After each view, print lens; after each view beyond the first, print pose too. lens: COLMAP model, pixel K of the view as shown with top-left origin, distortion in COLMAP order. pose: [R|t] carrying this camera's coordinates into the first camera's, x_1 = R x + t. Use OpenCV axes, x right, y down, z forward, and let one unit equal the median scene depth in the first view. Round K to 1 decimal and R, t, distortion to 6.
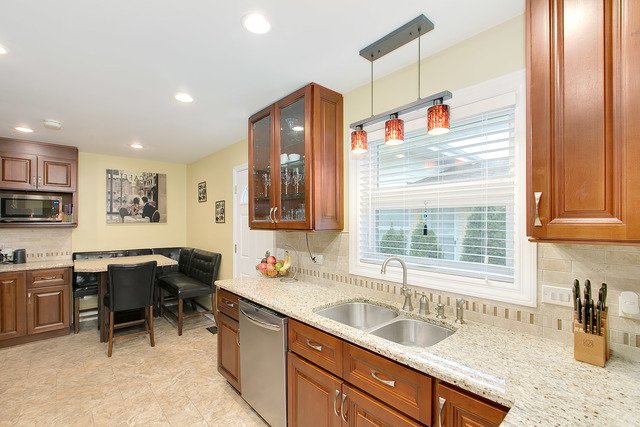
lens RADIAL K [[282.8, 0, 322.1], [0, 282.8, 220.8], [0, 0, 1]] dist [-0.004757, -0.001783]
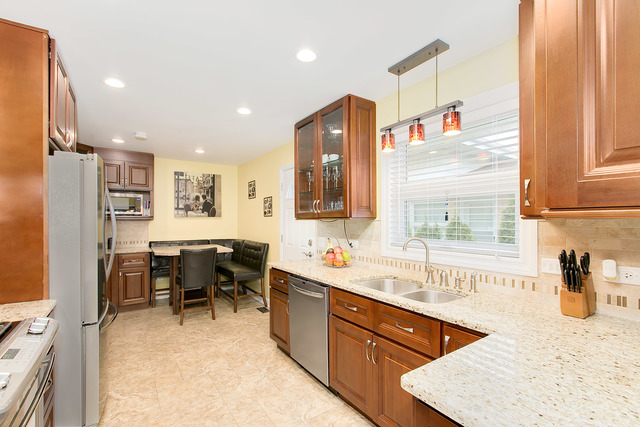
lens RADIAL K [[282.8, 0, 321.4], [0, 282.8, 219.0], [0, 0, 1]] dist [-0.004757, -0.001783]
pose [[0.991083, -0.000615, -0.133248, 0.004609], [0.000397, 0.999999, -0.001664, 0.024796], [0.133249, 0.001597, 0.991081, -0.120706]]
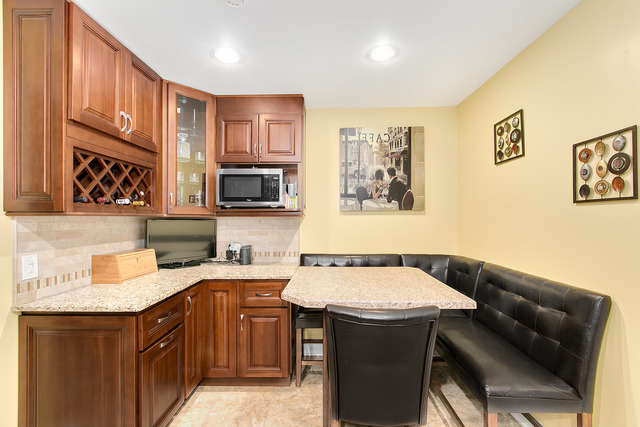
lens RADIAL K [[282.8, 0, 321.1], [0, 282.8, 216.5], [0, 0, 1]] dist [-0.004757, -0.001783]
pose [[0.726972, -0.005837, -0.686642, -0.463401], [-0.000373, 0.999960, -0.008896, 0.034787], [0.686667, 0.006723, 0.726941, 0.658259]]
